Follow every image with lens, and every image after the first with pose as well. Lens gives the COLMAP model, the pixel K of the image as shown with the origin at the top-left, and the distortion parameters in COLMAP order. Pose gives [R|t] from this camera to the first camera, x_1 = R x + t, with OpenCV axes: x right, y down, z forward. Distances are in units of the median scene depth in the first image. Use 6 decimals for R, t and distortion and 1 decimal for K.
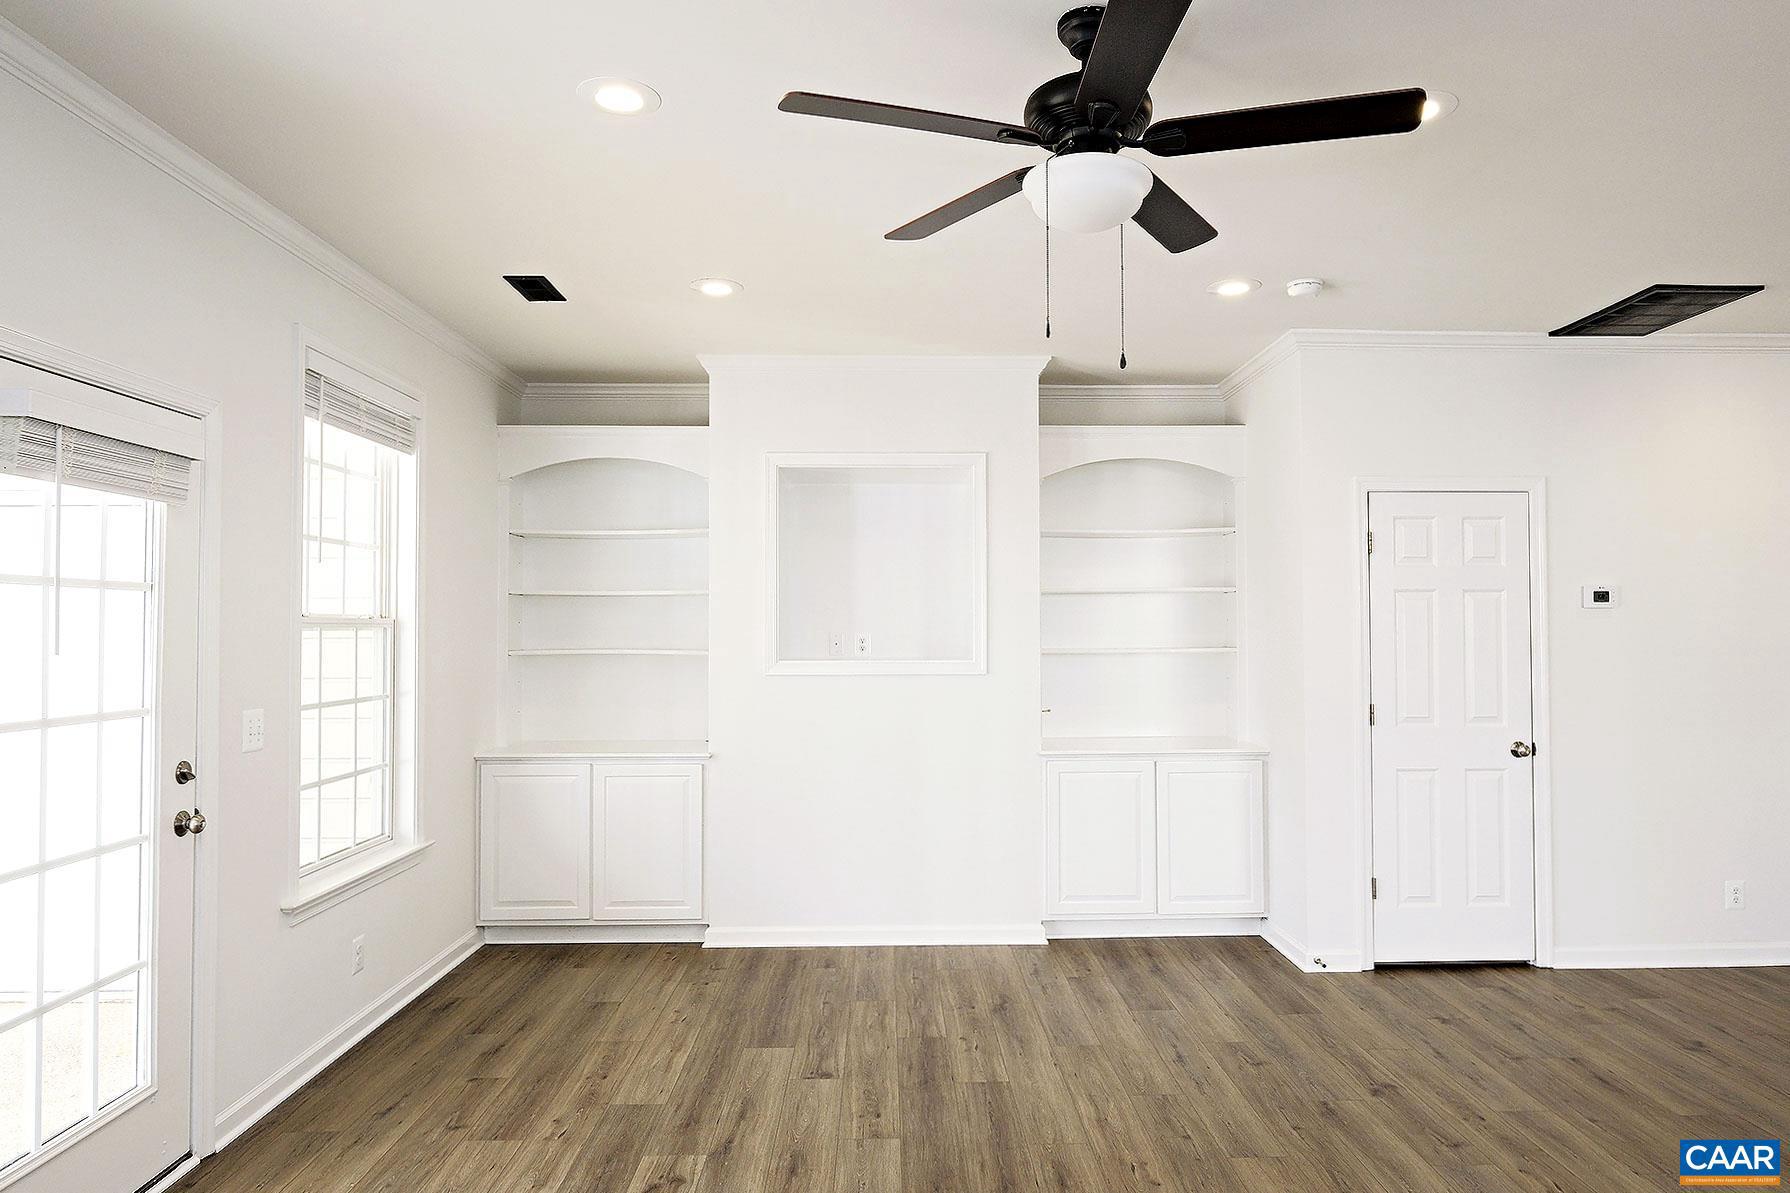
lens RADIAL K [[1125.0, 0, 895.0], [0, 1125.0, 596.5], [0, 0, 1]] dist [-0.001208, -0.000269]
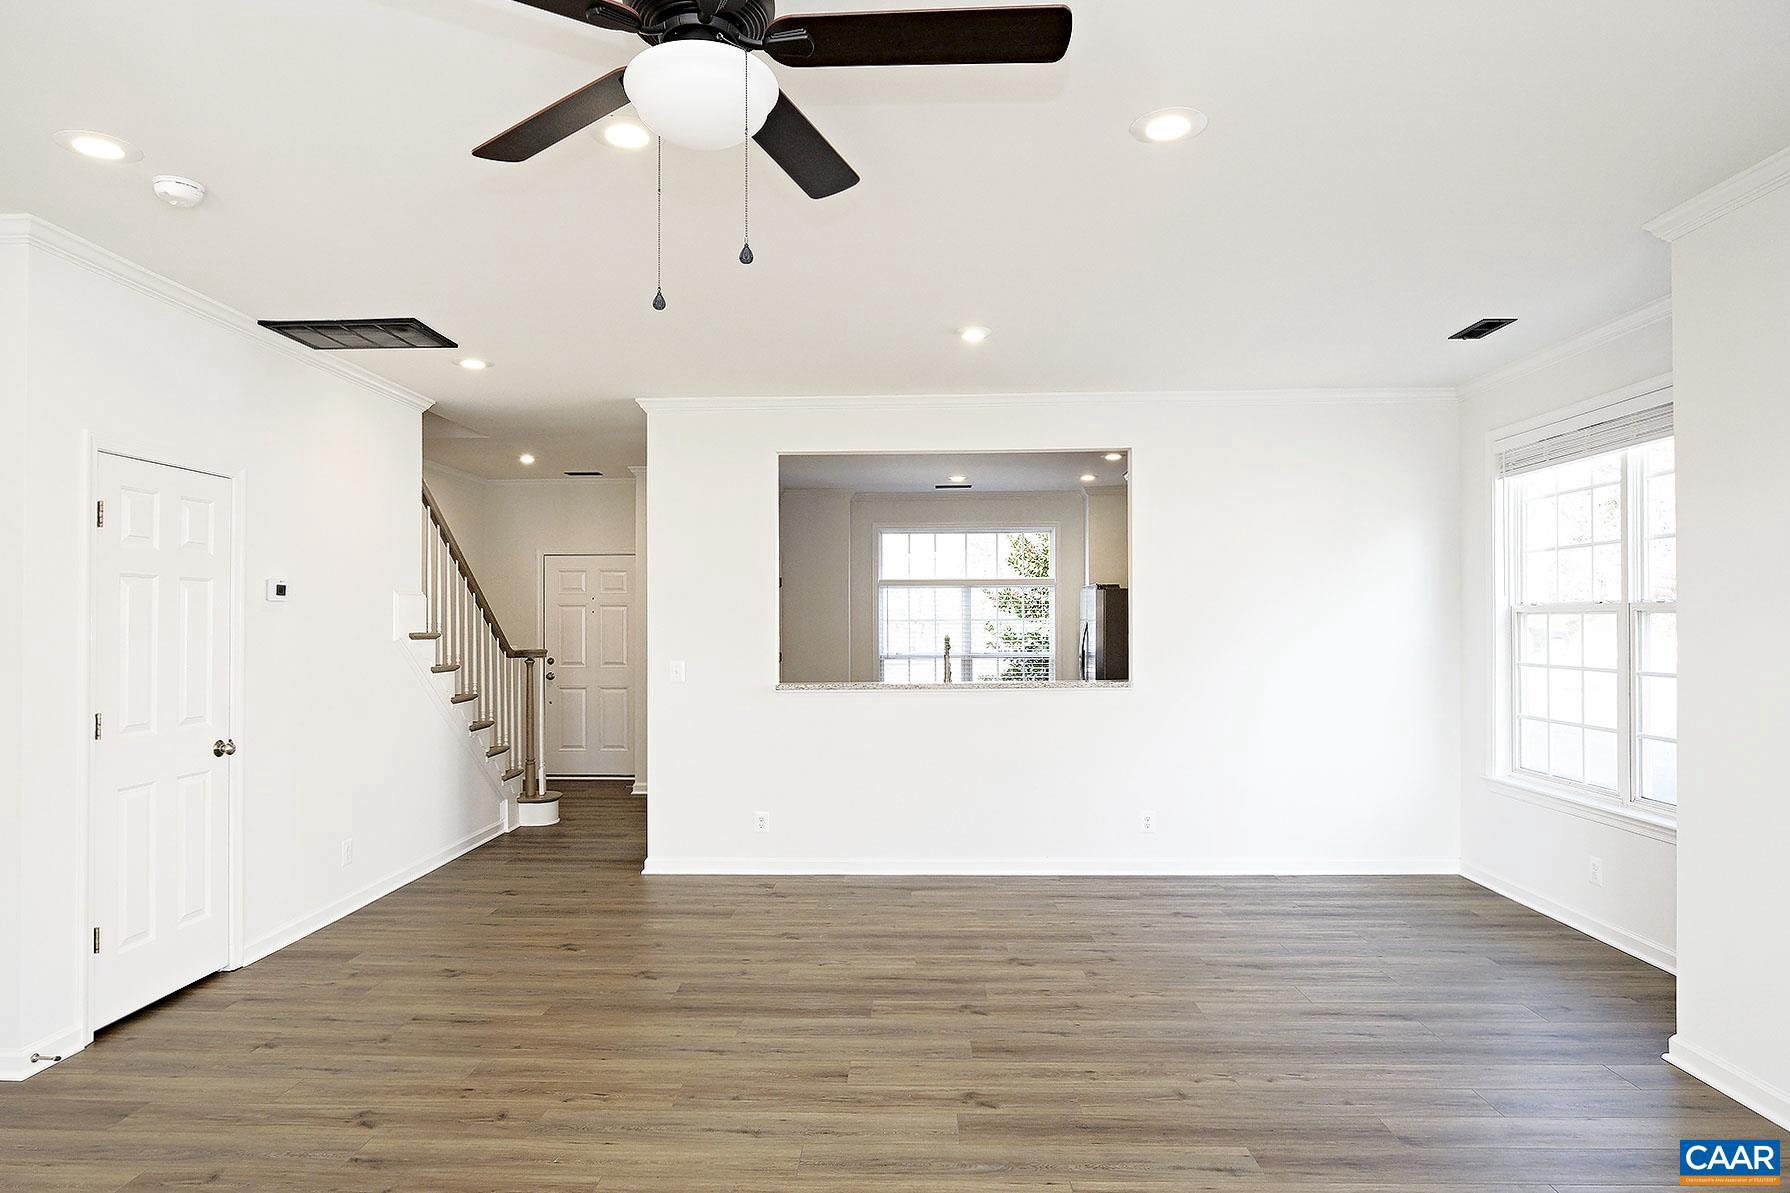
lens RADIAL K [[1044.3, 0, 894.6], [0, 1044.3, 616.7], [0, 0, 1]] dist [-0.001486, -0.000855]
pose [[0.045585, 0.008122, 0.998927, -0.326657], [-0.033564, 0.999415, -0.006595, 0.012897], [-0.998396, -0.033227, 0.045831, 0.432034]]
